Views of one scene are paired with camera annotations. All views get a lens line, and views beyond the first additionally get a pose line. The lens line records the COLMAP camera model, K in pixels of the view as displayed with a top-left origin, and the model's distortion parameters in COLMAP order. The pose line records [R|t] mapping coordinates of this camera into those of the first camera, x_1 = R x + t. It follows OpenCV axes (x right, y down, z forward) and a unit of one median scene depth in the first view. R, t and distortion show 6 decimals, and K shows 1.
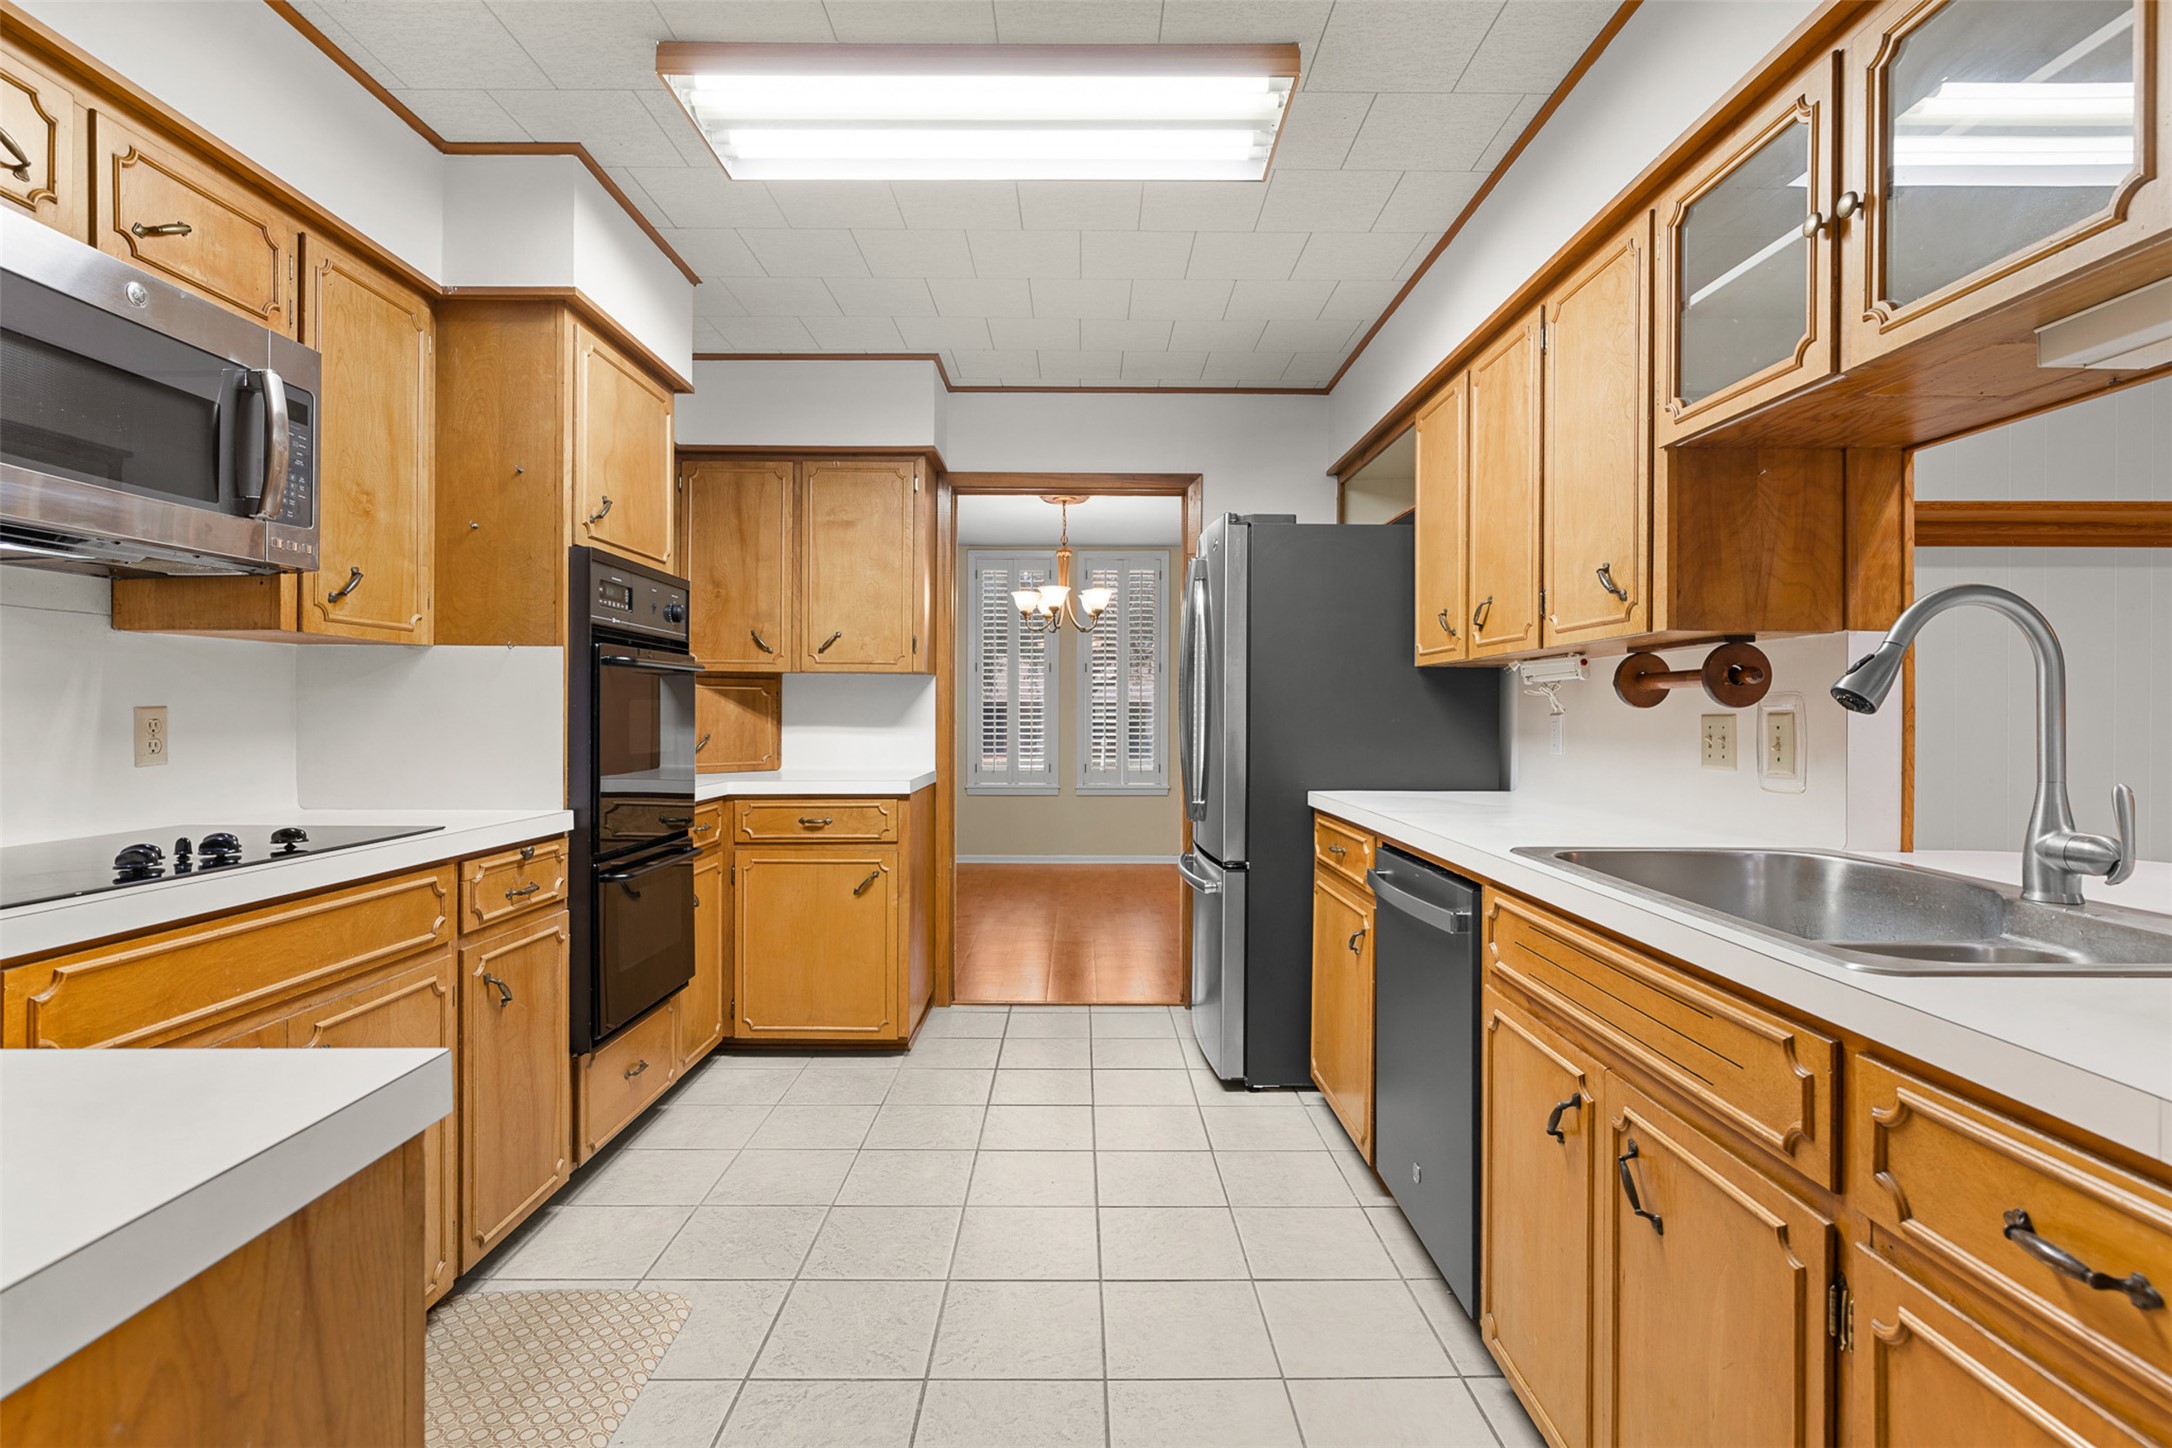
lens RADIAL K [[1024.3, 0, 1087.1], [0, 1024.3, 712.1], [0, 0, 1]] dist [-0.003442, -0.000438]
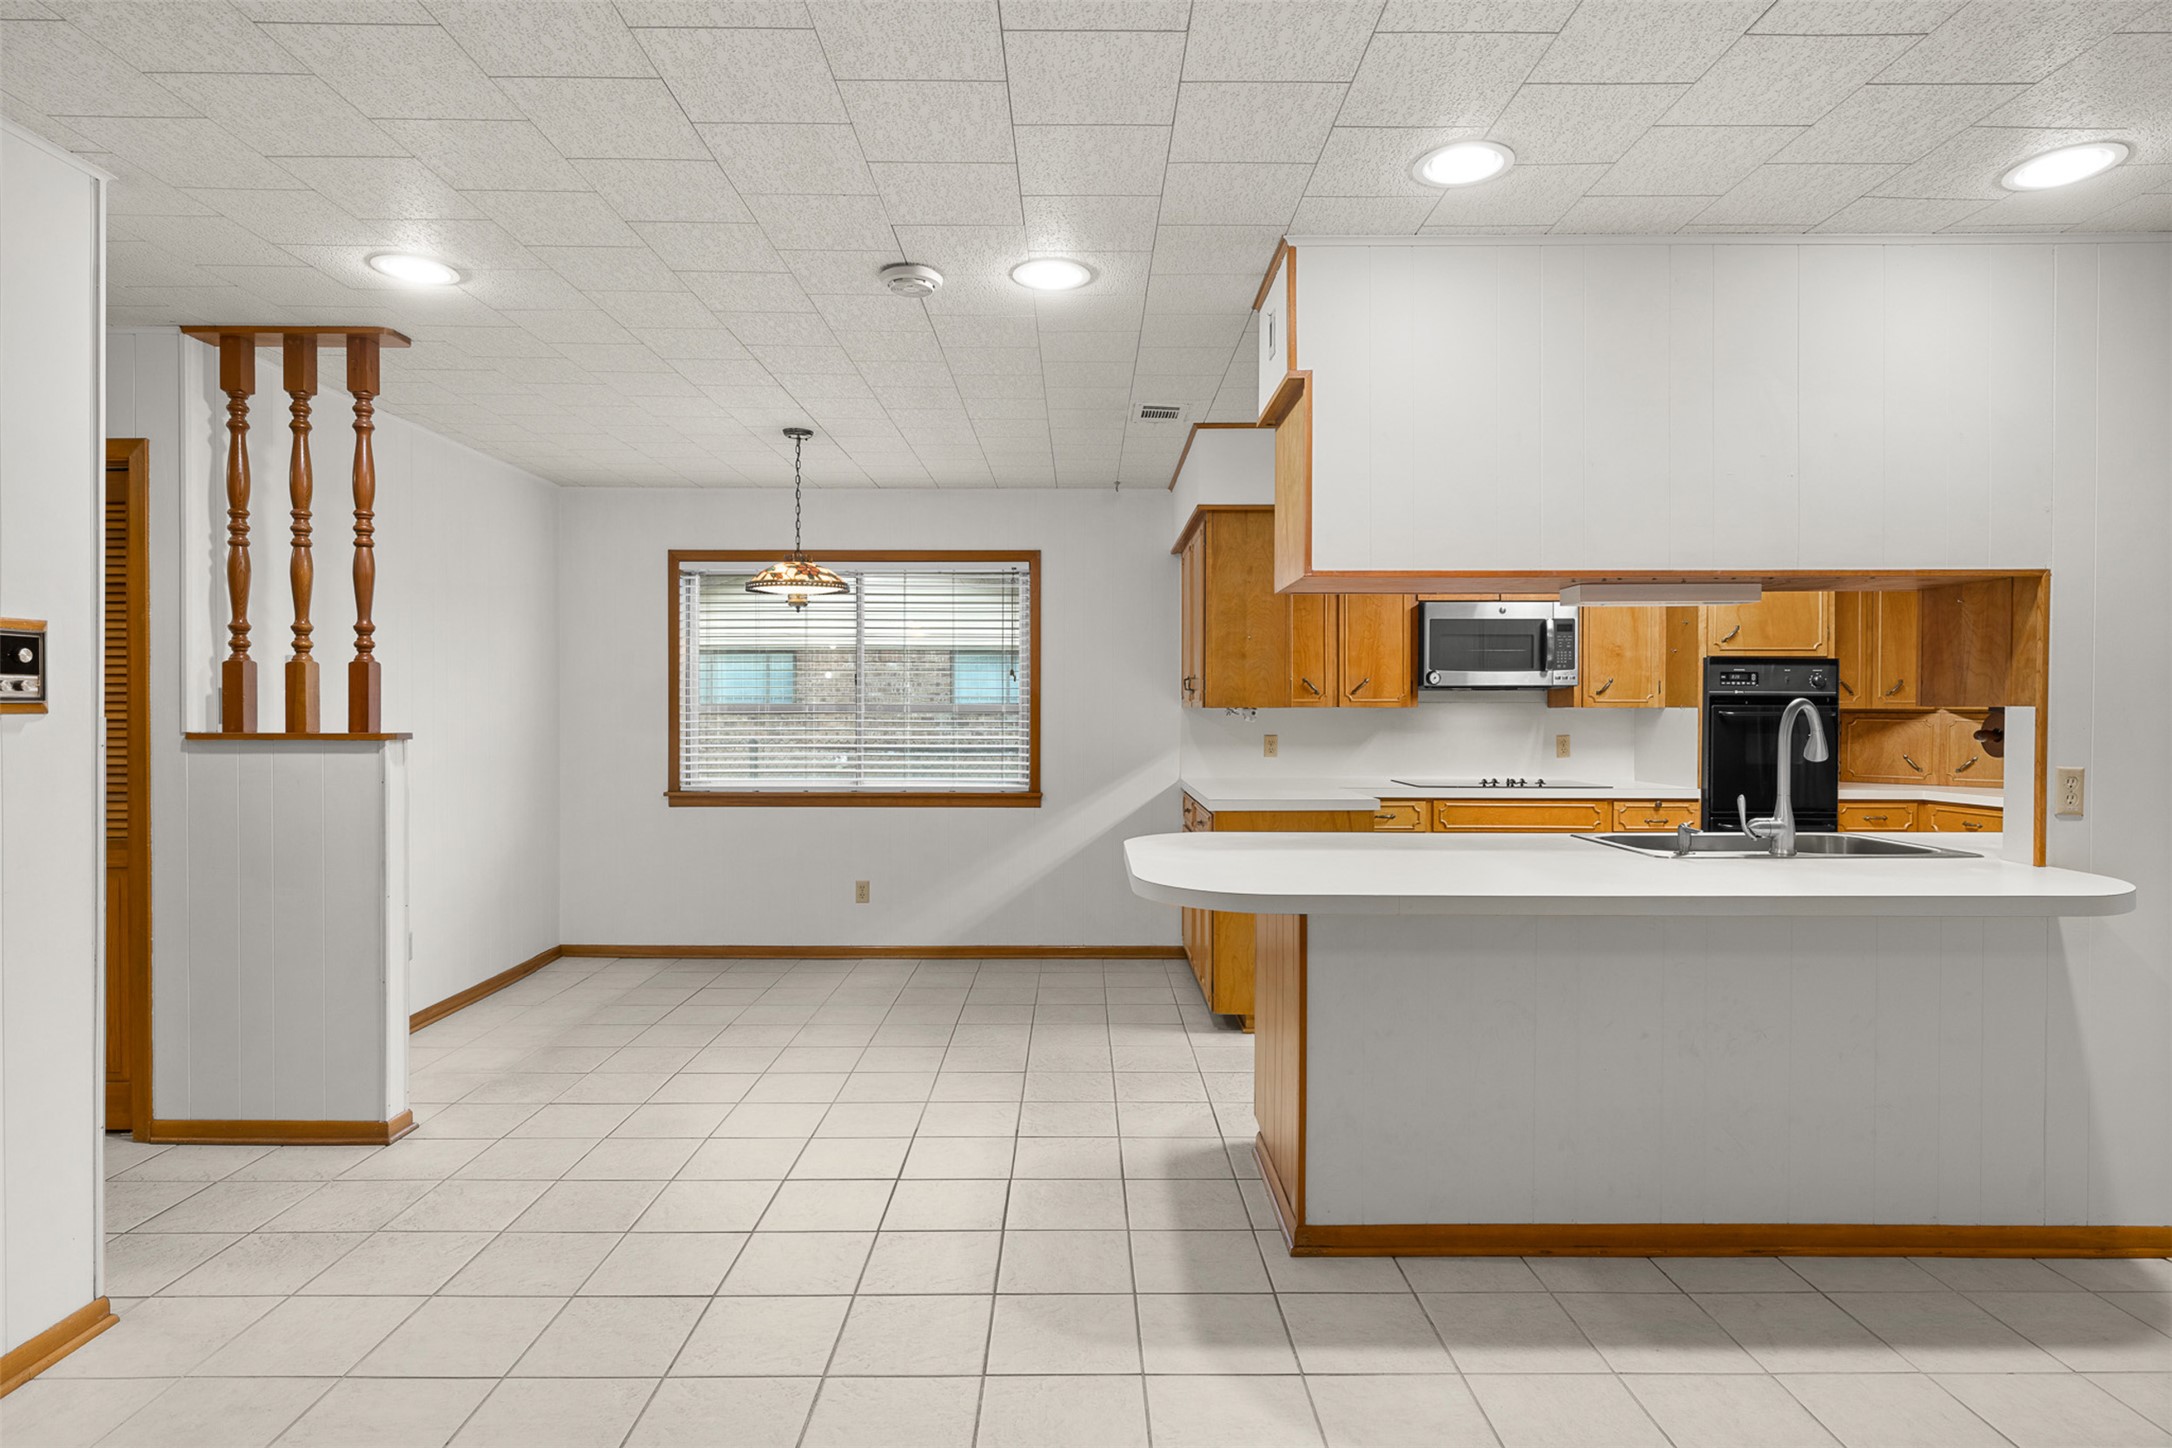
lens RADIAL K [[1179.3, 0, 1092.3], [0, 1179.3, 717.6], [0, 0, 1]] dist [-0.004801, 0.000082]
pose [[0.009309, 0.004067, -0.999948, 2.364713], [-0.002009, 0.999990, 0.004048, -0.067694], [0.999955, 0.001972, 0.009317, -0.288110]]
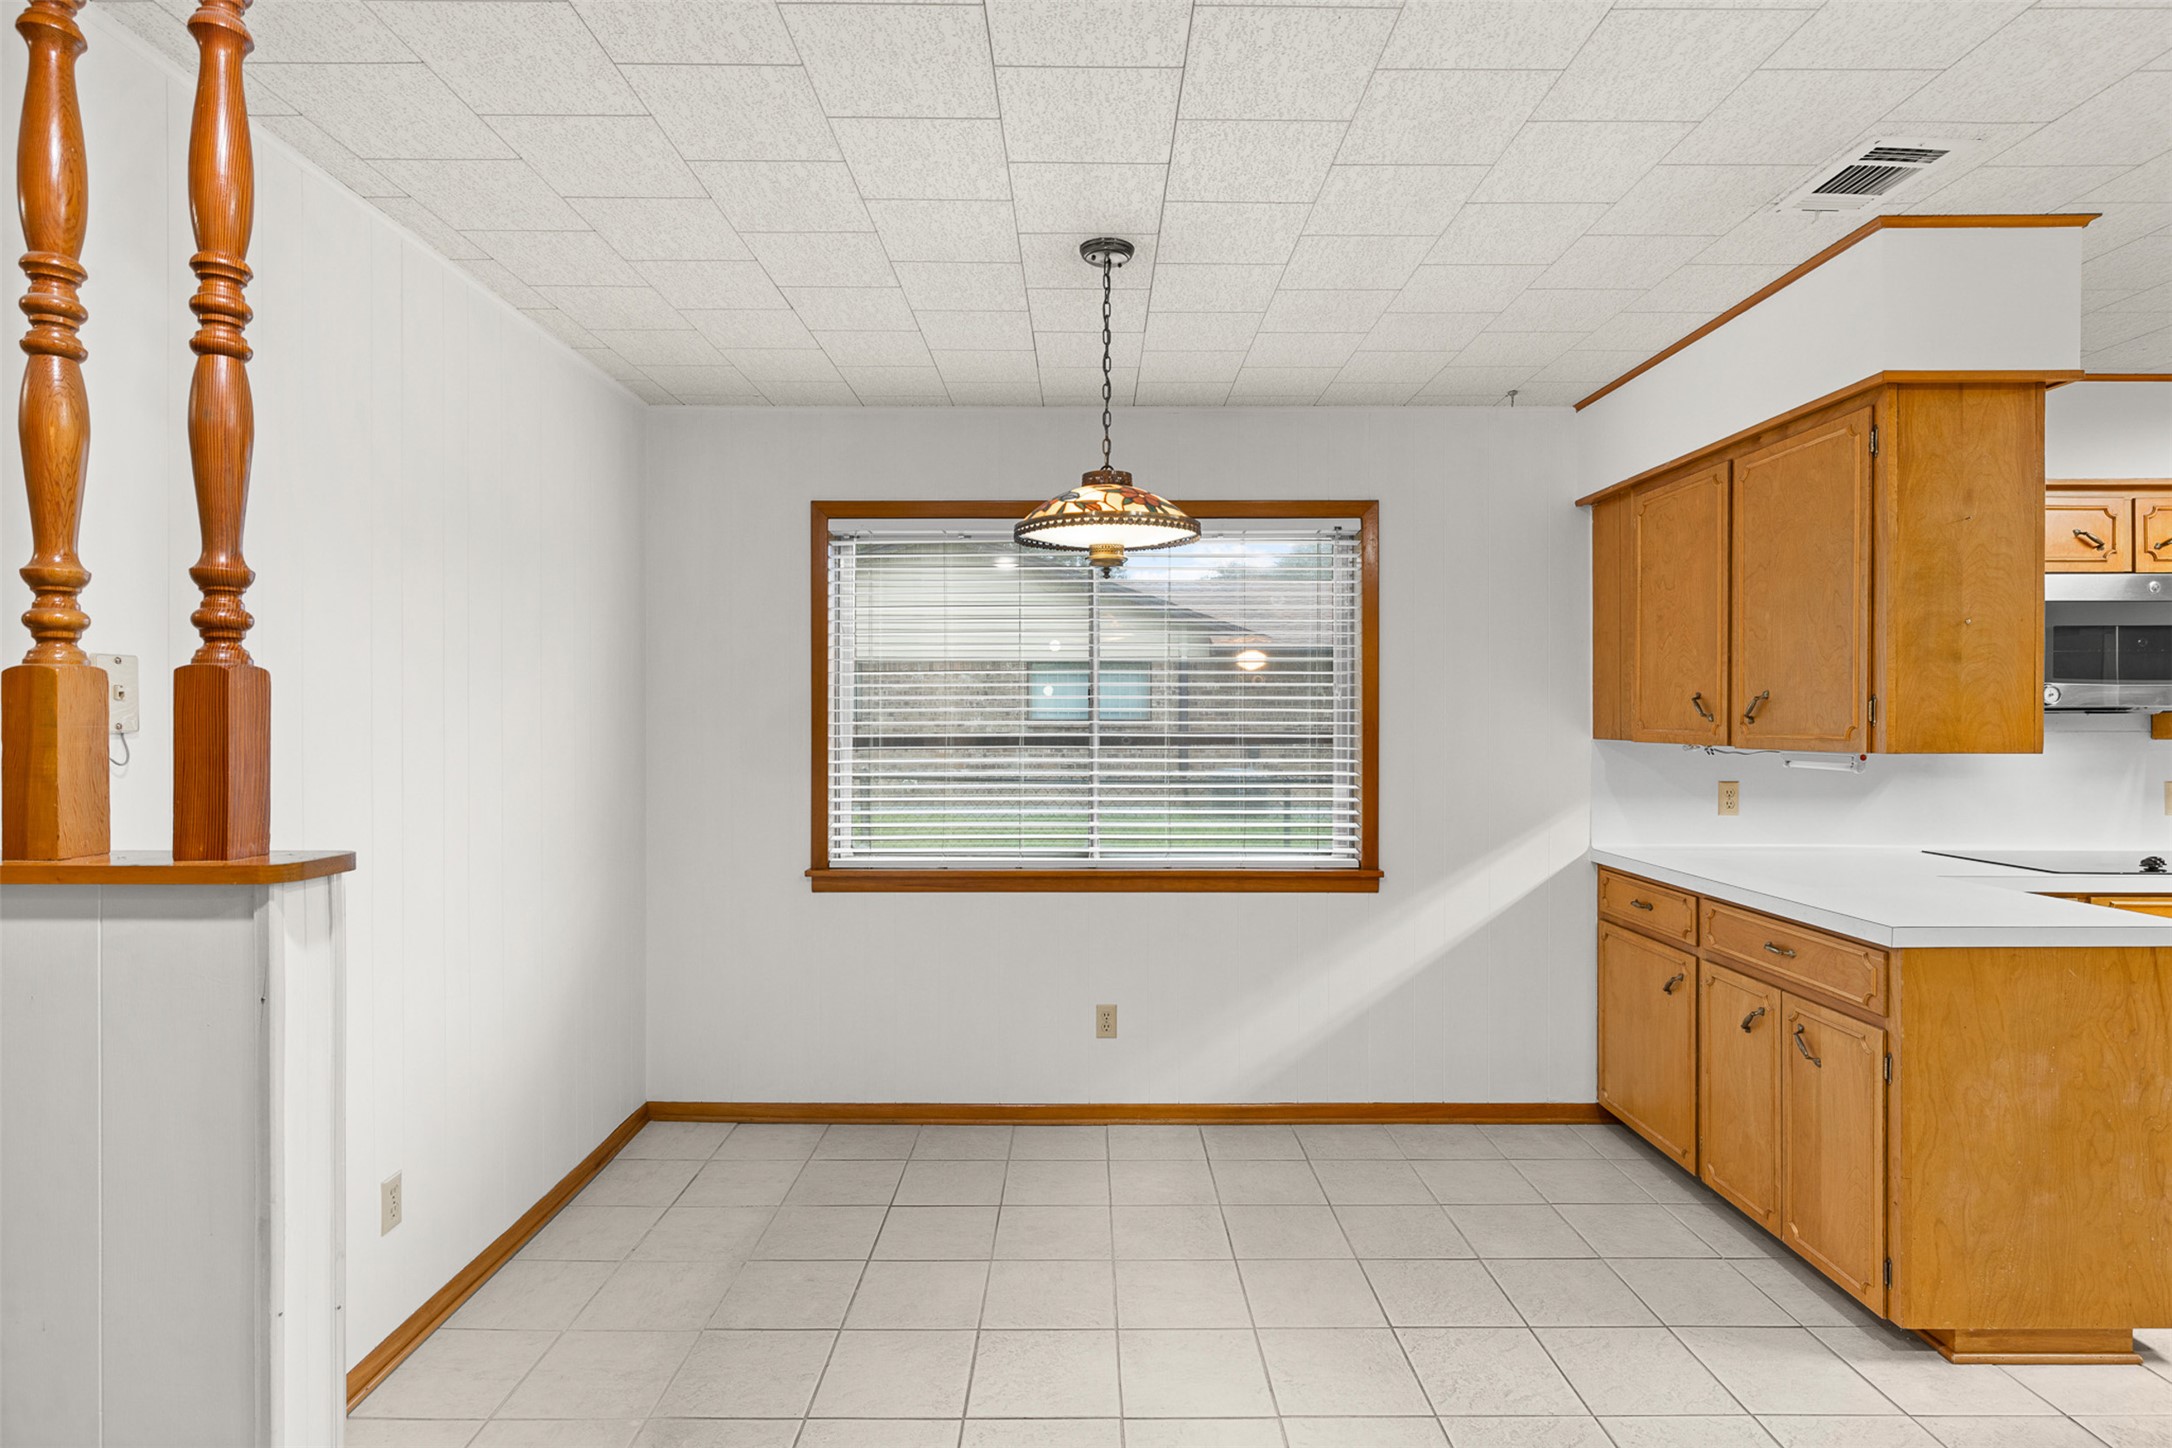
lens RADIAL K [[1103.1, 0, 1081.0], [0, 1103.1, 722.9], [0, 0, 1]] dist [-0.005625, 0.000473]
pose [[-0.000483, 0.001153, -0.999999, 1.057985], [-0.000414, 0.999999, 0.001153, -0.117170], [1.000000, 0.000415, -0.000482, -0.958363]]
